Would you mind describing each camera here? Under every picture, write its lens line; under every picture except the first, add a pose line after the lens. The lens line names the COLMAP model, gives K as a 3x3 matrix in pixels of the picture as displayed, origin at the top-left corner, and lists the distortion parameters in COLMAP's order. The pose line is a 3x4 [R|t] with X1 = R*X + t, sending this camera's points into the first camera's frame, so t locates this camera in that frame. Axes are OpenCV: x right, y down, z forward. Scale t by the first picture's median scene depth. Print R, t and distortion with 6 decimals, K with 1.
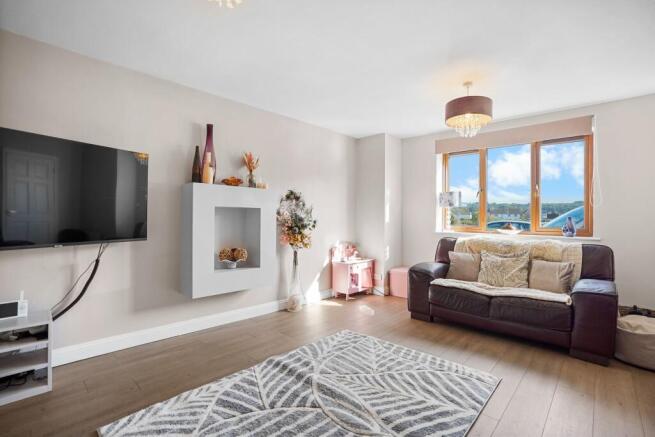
lens RADIAL K [[300.7, 0, 327.5], [0, 300.7, 218.5], [0, 0, 1]] dist [-0.044077, 0.000117]
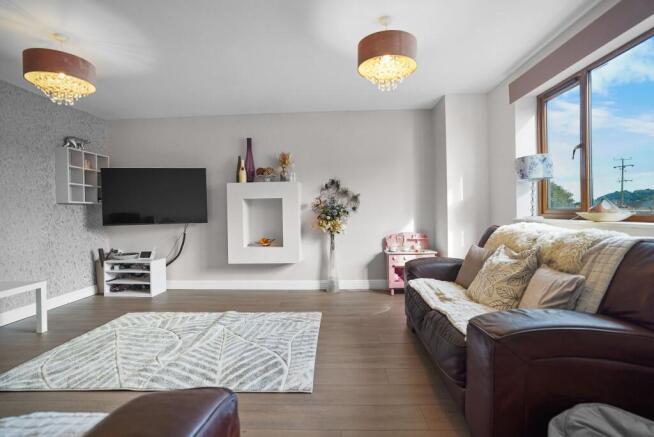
lens RADIAL K [[313.4, 0, 329.3], [0, 313.4, 216.6], [0, 0, 1]] dist [-0.038686, 0.022494]
pose [[0.658205, -0.008438, -0.752792, 1.030415], [0.025064, 0.999628, 0.010710, 0.038420], [0.752422, -0.025917, 0.658172, 0.384747]]
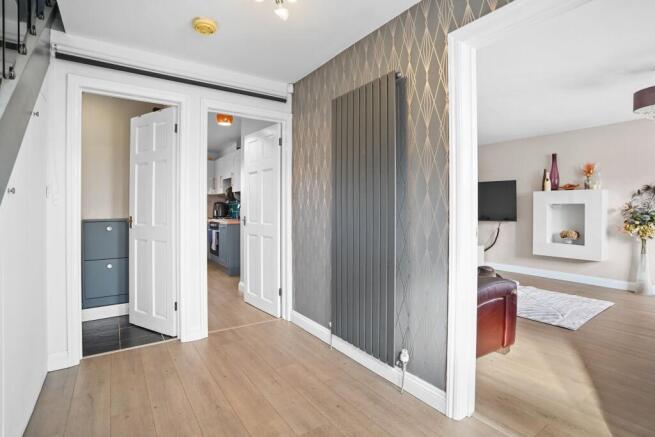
lens RADIAL K [[319.7, 0, 329.5], [0, 319.7, 208.6], [0, 0, 1]] dist [-0.024563, 0.001244]
pose [[-0.204948, -0.007171, -0.978747, 1.787638], [-0.000777, 0.999974, -0.007164, 0.000953], [0.978773, -0.000707, -0.204948, 0.161098]]
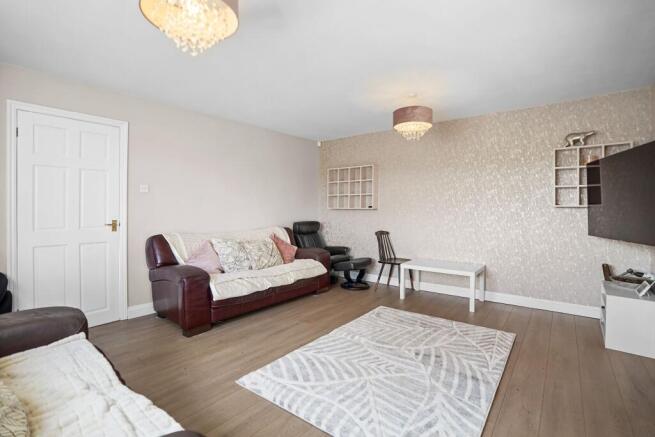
lens RADIAL K [[300.7, 0, 327.5], [0, 300.7, 218.5], [0, 0, 1]] dist [-0.044077, 0.000117]
pose [[-0.996815, -0.007396, -0.079399, 0.303143], [-0.009062, 0.999746, 0.020641, -0.009321], [0.079226, 0.021295, -0.996629, 1.582691]]
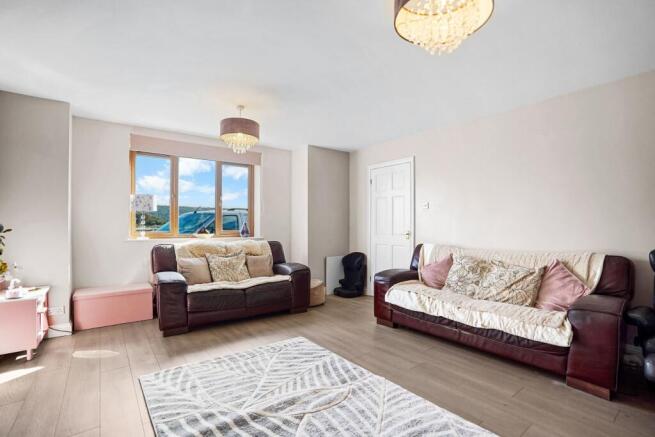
lens RADIAL K [[305.7, 0, 328.1], [0, 305.7, 232.7], [0, 0, 1]] dist [-0.037187, -0.000011]
pose [[0.169561, -0.028360, 0.985112, -0.665289], [-0.004346, 0.999555, 0.029523, -0.004687], [-0.985510, -0.009287, 0.169362, 0.498105]]
